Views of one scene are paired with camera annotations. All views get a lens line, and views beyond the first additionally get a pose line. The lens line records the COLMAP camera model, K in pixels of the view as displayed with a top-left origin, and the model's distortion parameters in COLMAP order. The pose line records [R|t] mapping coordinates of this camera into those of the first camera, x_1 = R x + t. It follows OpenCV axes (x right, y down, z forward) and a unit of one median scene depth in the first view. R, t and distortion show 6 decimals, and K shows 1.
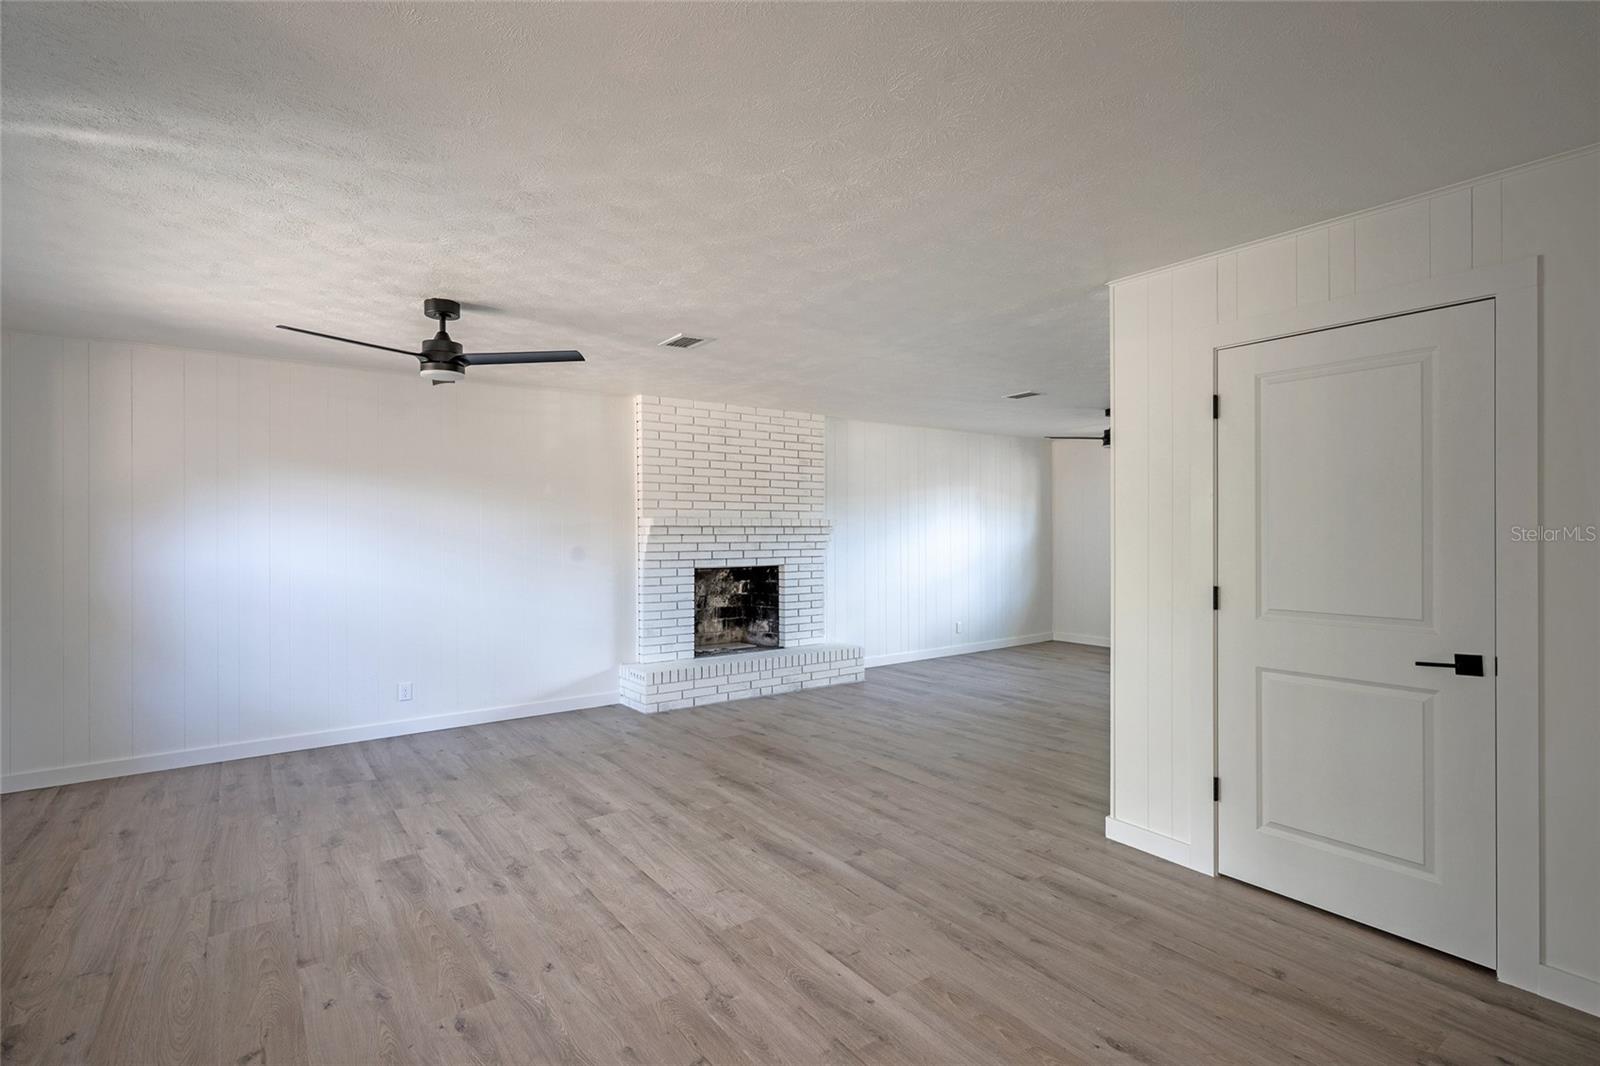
lens RADIAL K [[771.8, 0, 789.7], [0, 771.8, 531.2], [0, 0, 1]] dist [-0.001625, 0.001885]
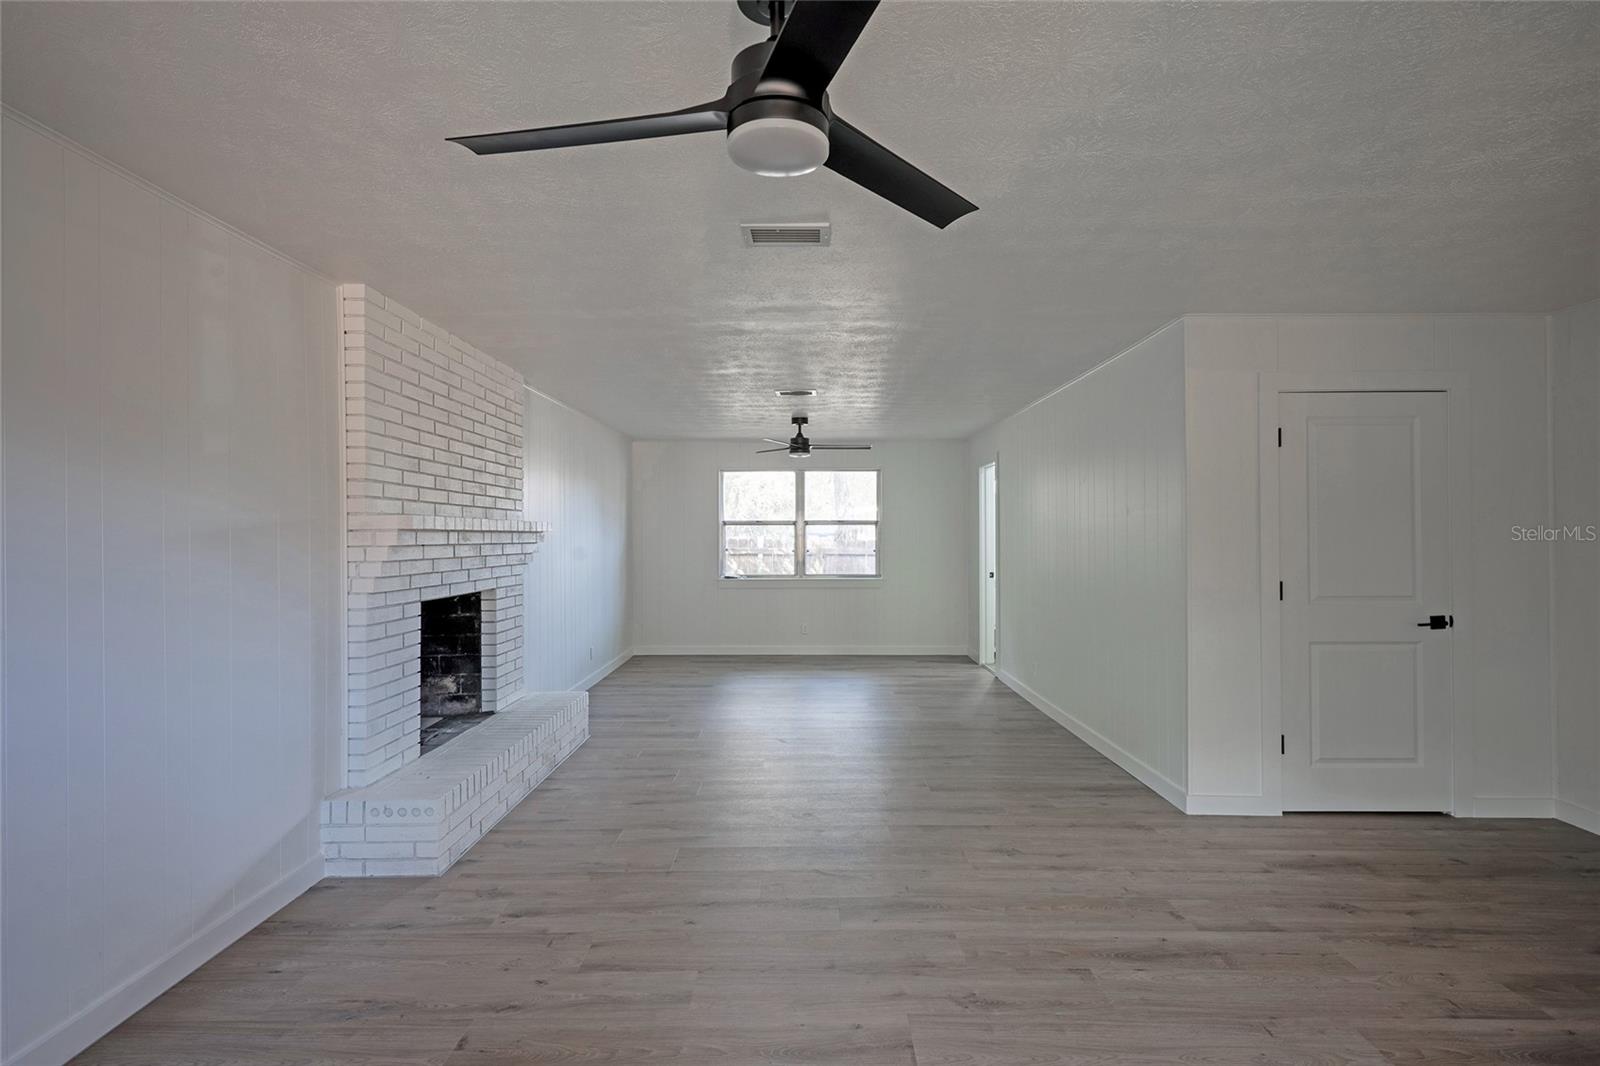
lens RADIAL K [[771.8, 0, 797.7], [0, 771.8, 532.6], [0, 0, 1]] dist [-0.001625, 0.001885]
pose [[0.585088, 0.002293, 0.810967, -0.718227], [0.002239, 0.999988, -0.004443, -0.003031], [-0.810967, 0.004416, 0.585075, 0.709943]]
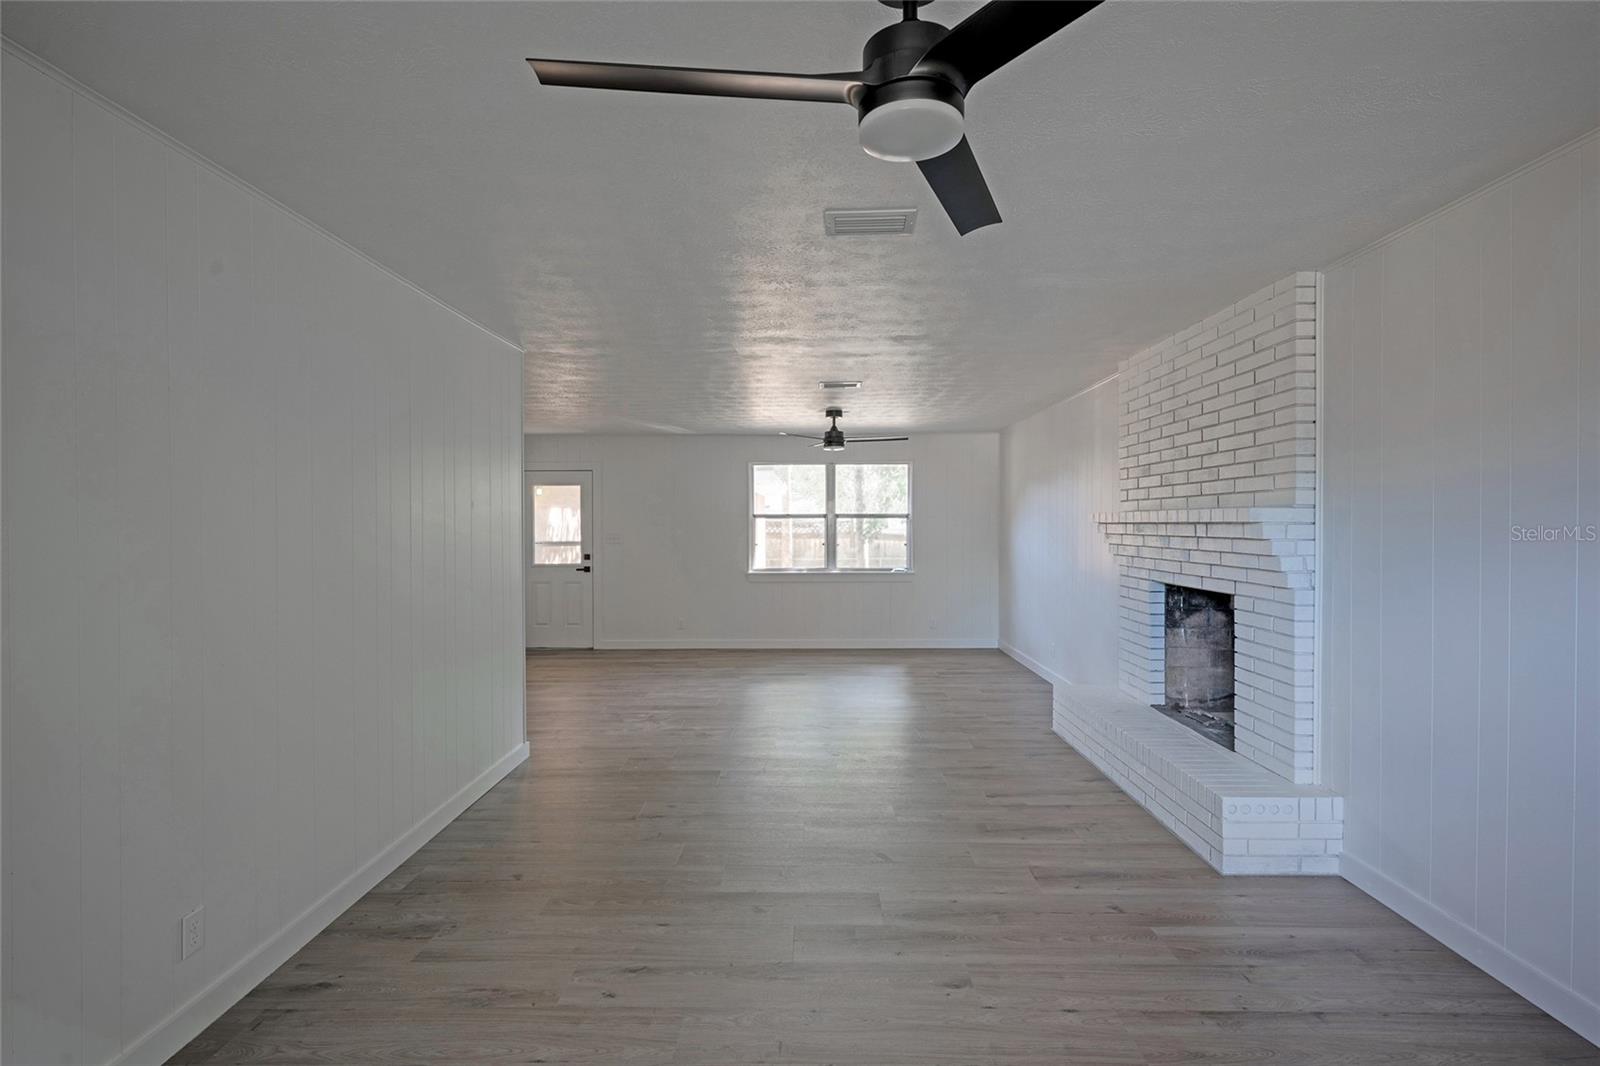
lens RADIAL K [[771.8, 0, 801.5], [0, 771.8, 527.8], [0, 0, 1]] dist [-0.001625, 0.001885]
pose [[-0.593613, 0.007527, -0.804716, 1.072334], [0.005023, 0.999971, 0.005648, -0.012776], [0.804735, -0.000689, -0.593633, 1.939120]]
